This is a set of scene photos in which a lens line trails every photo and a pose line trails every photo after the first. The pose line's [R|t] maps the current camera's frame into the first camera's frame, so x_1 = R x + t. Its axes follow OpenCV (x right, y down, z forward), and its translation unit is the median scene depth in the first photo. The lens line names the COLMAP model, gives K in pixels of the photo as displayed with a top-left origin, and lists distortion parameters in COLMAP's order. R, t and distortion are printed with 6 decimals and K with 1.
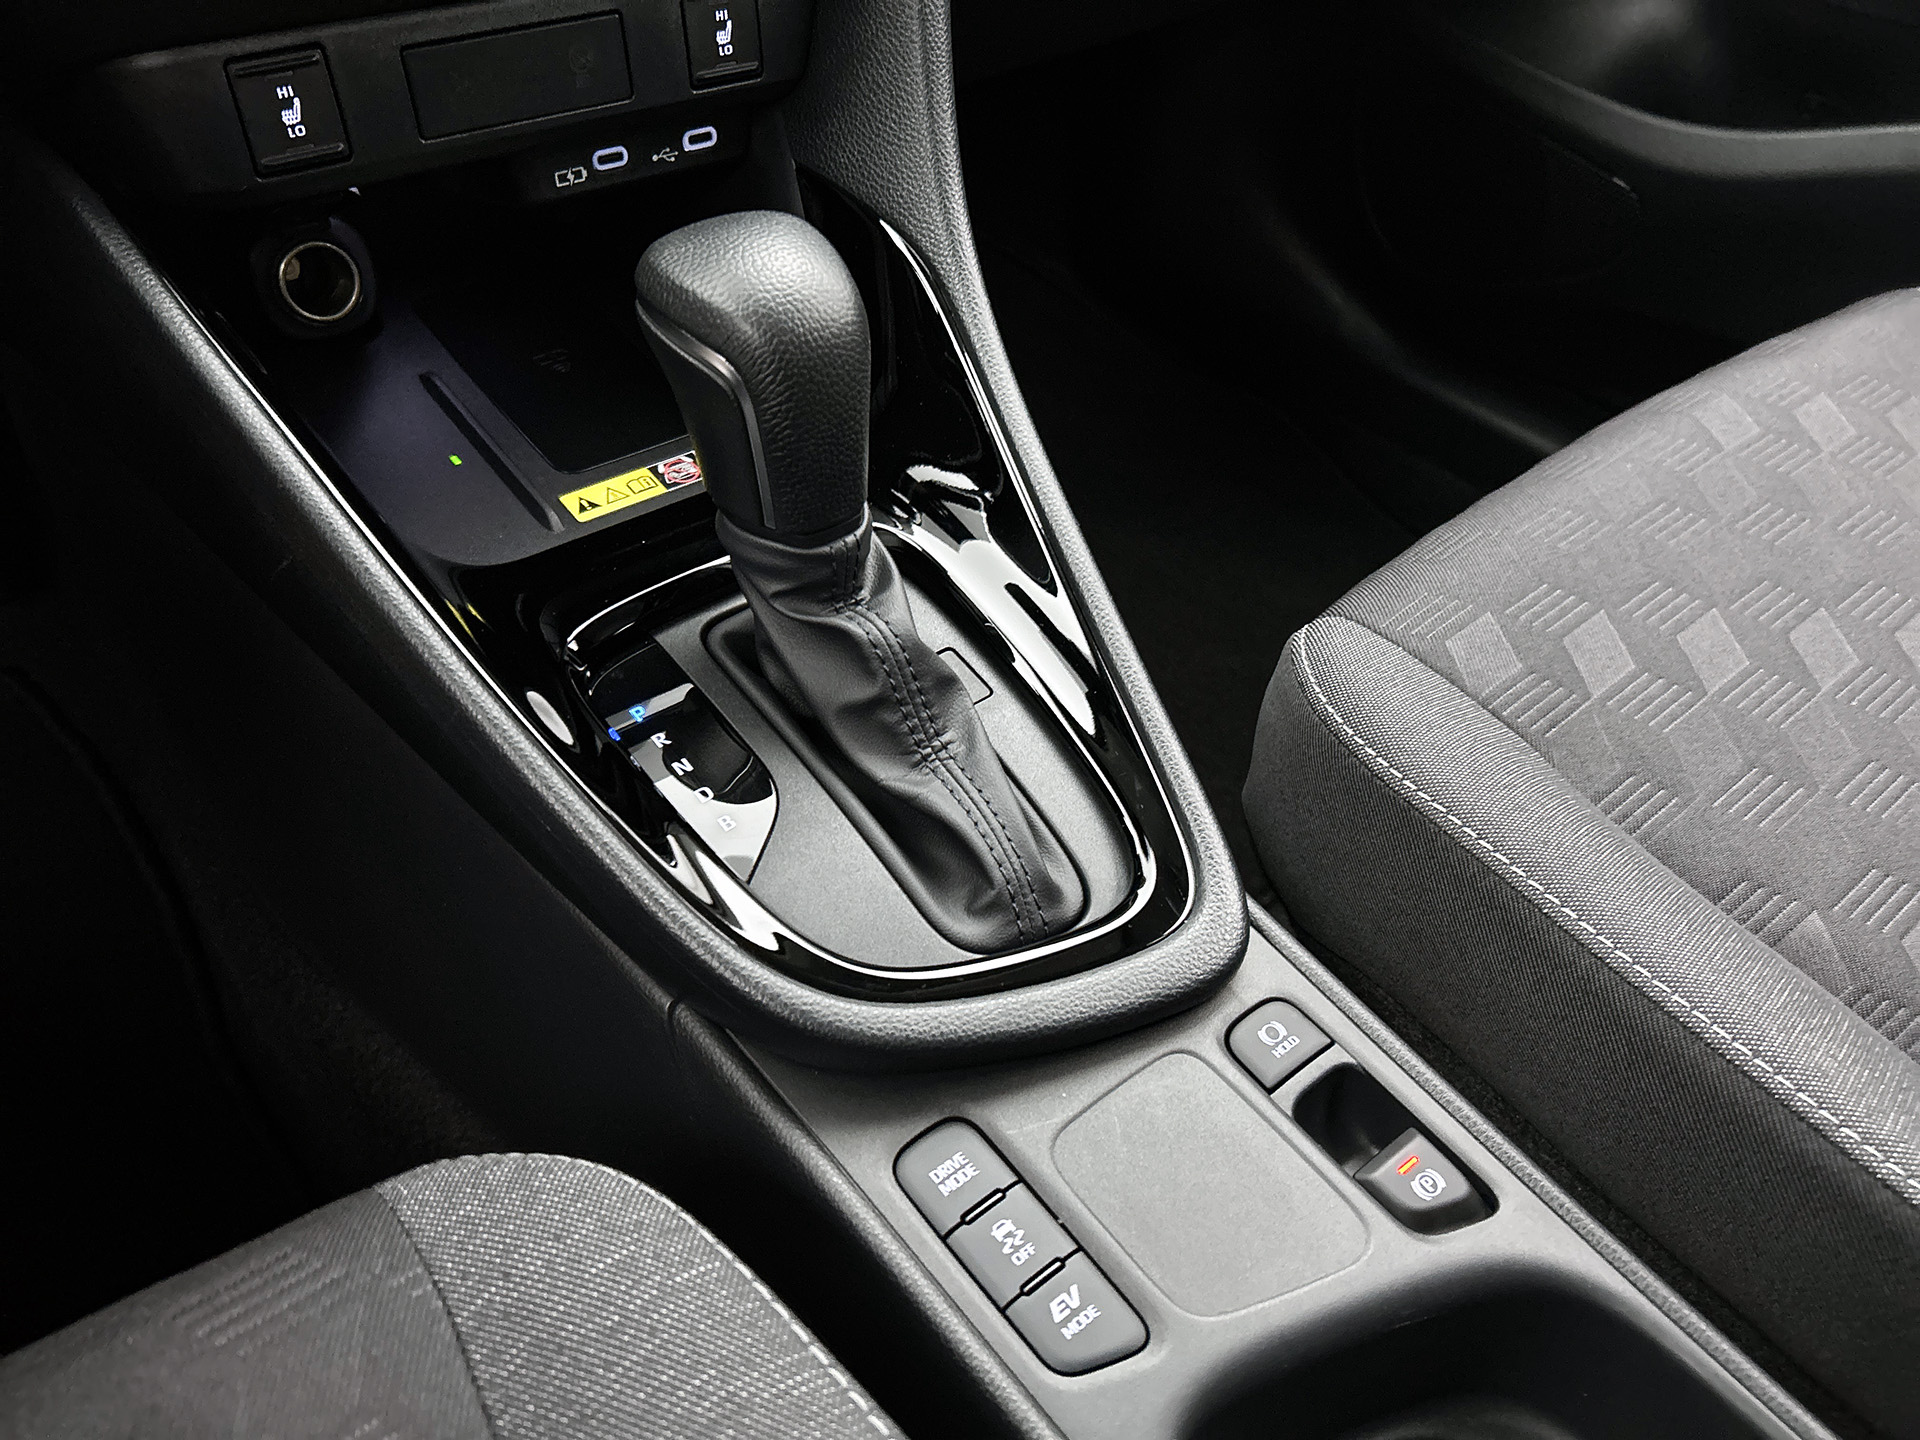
lens RADIAL K [[1469.1, 0, 946.8], [0, 1469.1, 714.6], [0, 0, 1]] dist [0.053966, -0.065236]
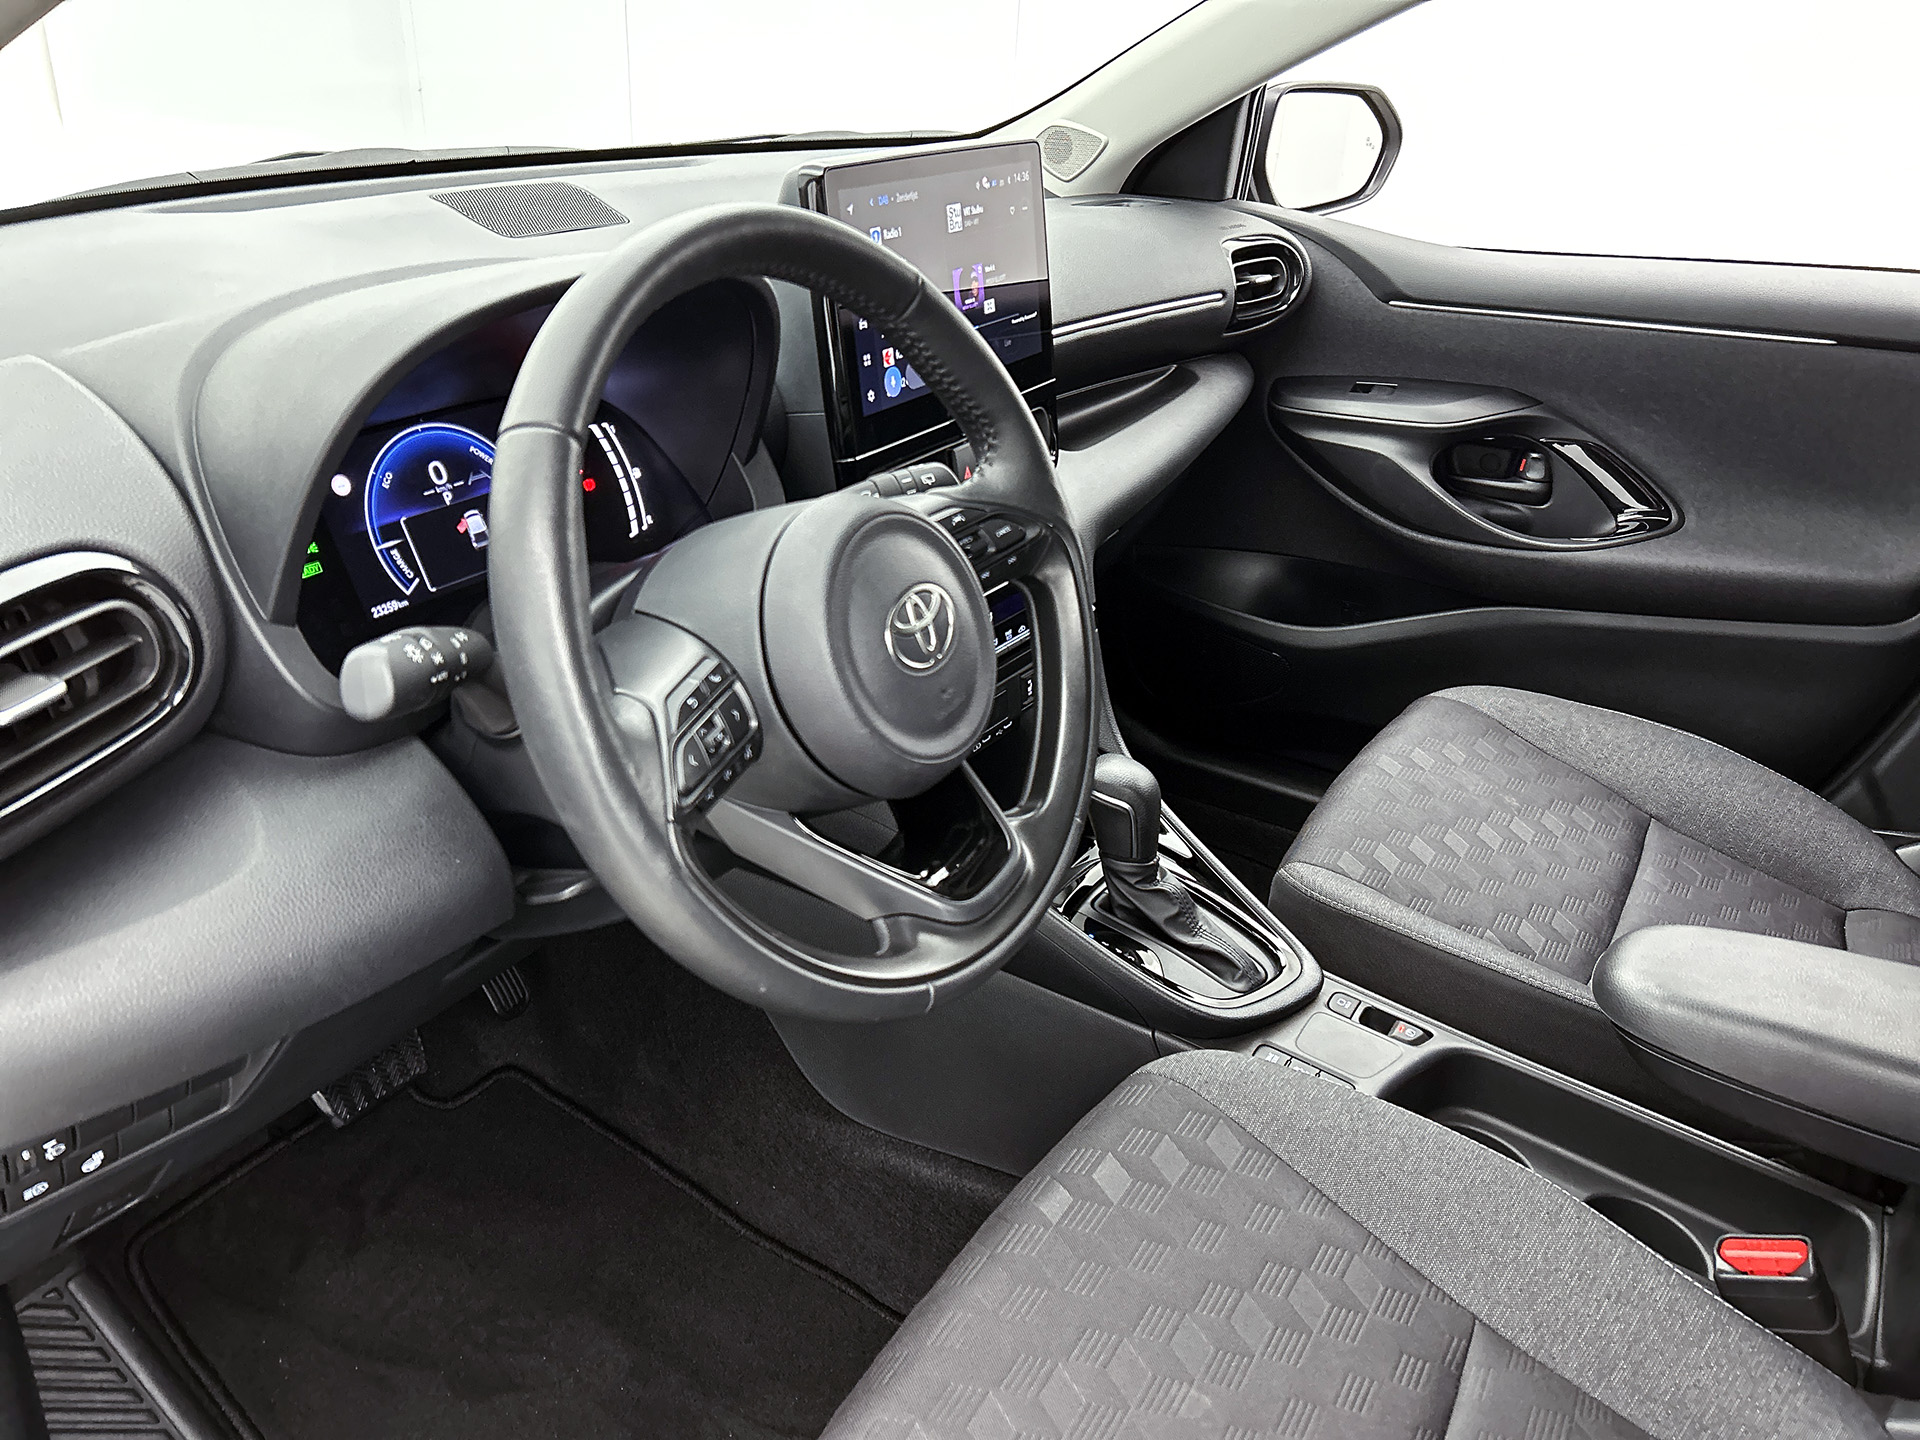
lens RADIAL K [[1469.1, 0, 946.8], [0, 1469.1, 714.6], [0, 0, 1]] dist [0.053966, -0.065236]
pose [[0.944460, -0.149120, 0.292847, -1.034586], [0.220137, 0.948721, -0.226866, 0.140475], [-0.244000, 0.278732, 0.928856, -1.329047]]
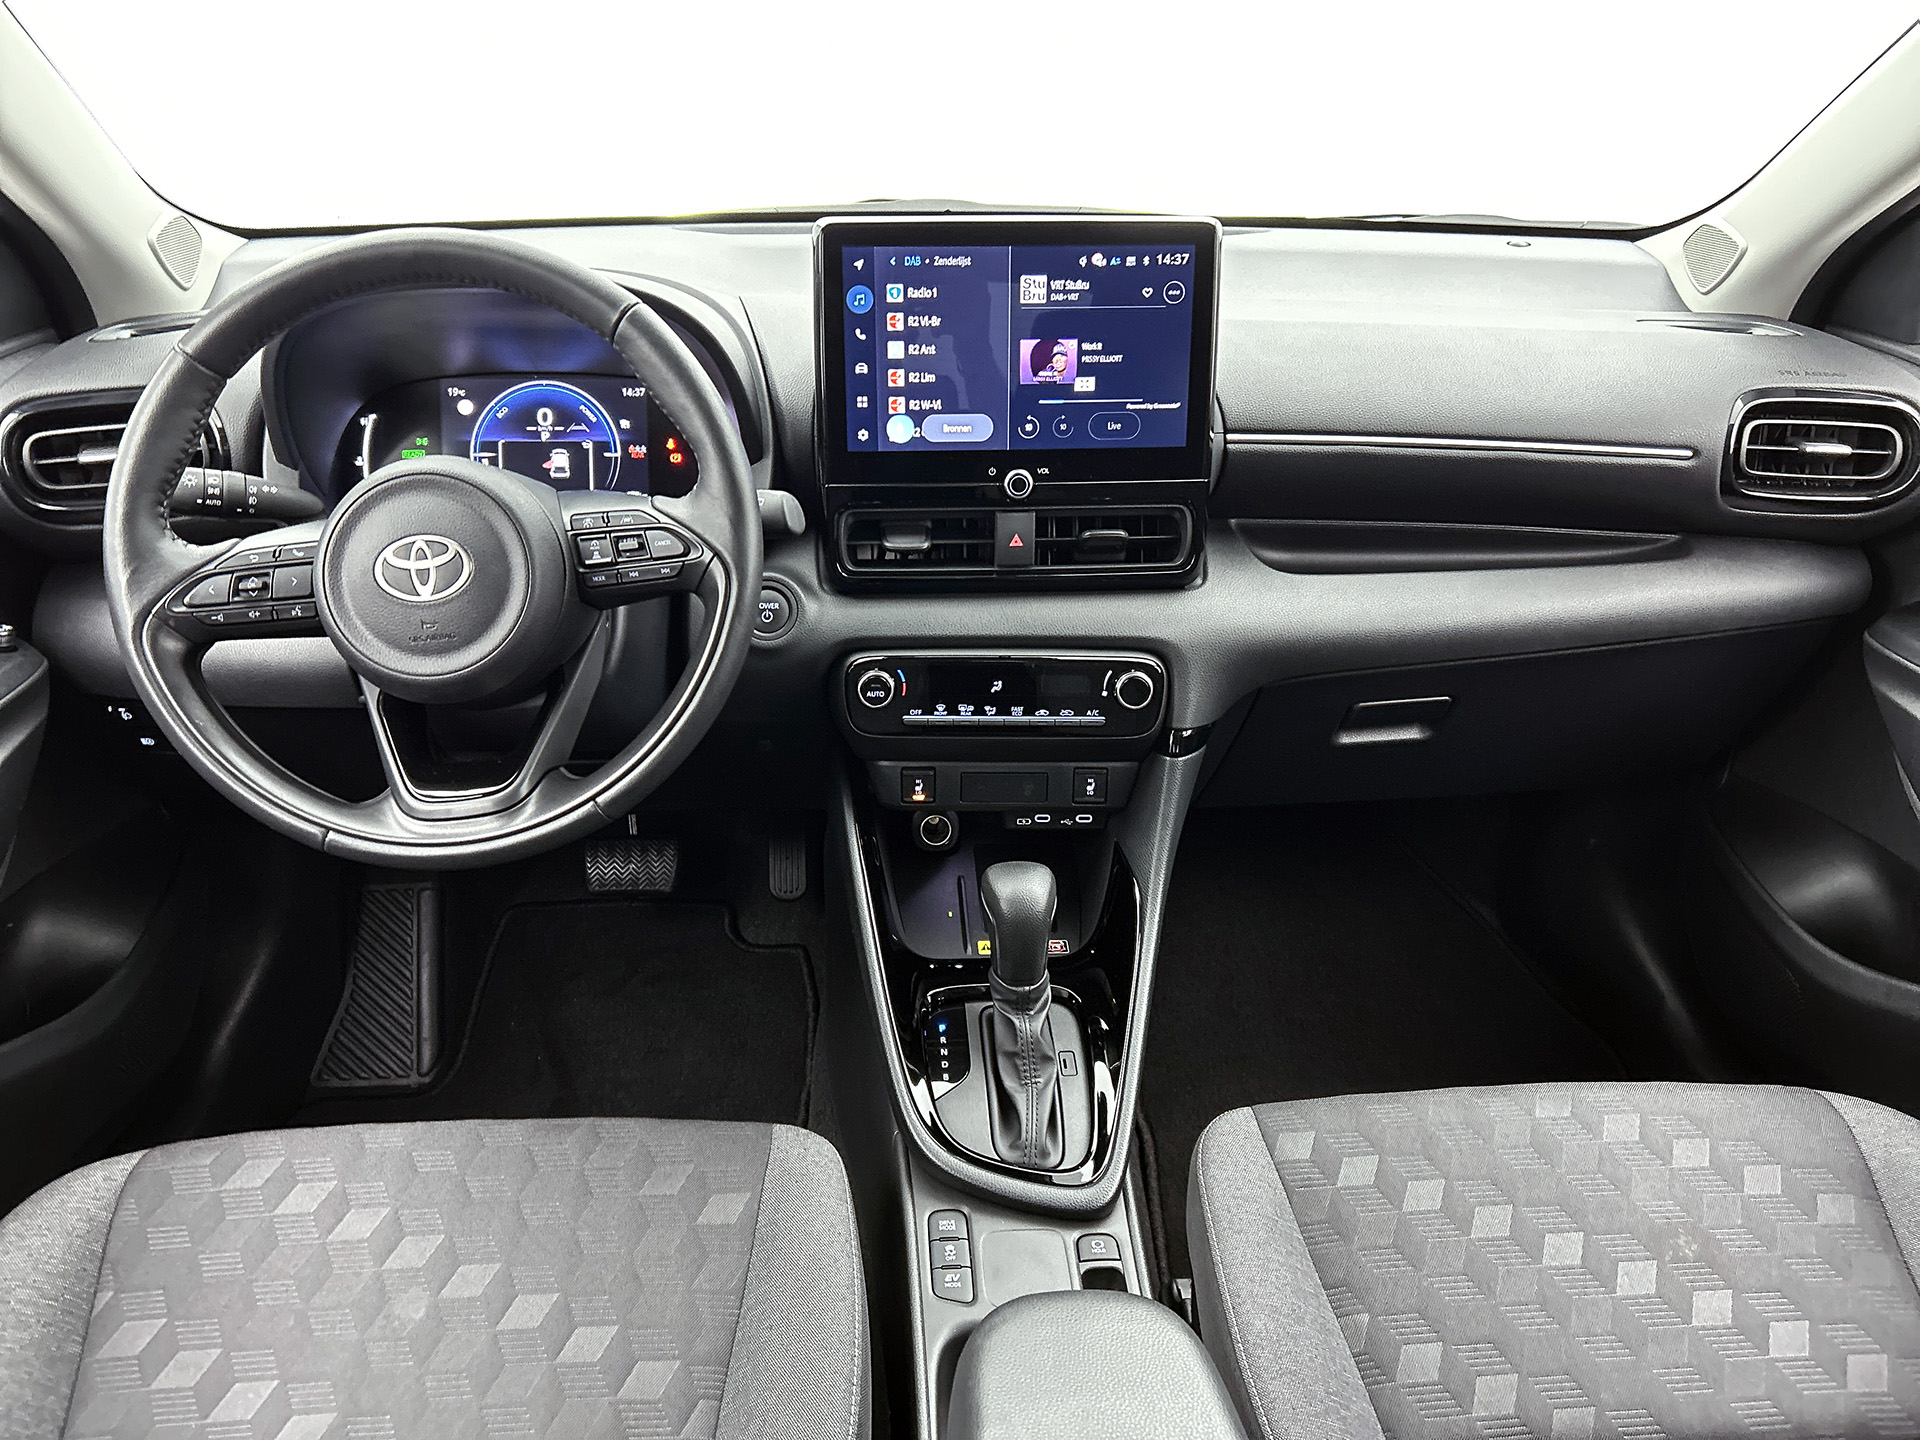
lens RADIAL K [[1469.1, 0, 946.8], [0, 1469.1, 714.6], [0, 0, 1]] dist [0.053966, -0.065236]
pose [[0.806987, 0.219722, -0.548174, 0.951502], [-0.376603, 0.906454, -0.191082, -0.008039], [0.454909, 0.360644, 0.814244, -1.124892]]
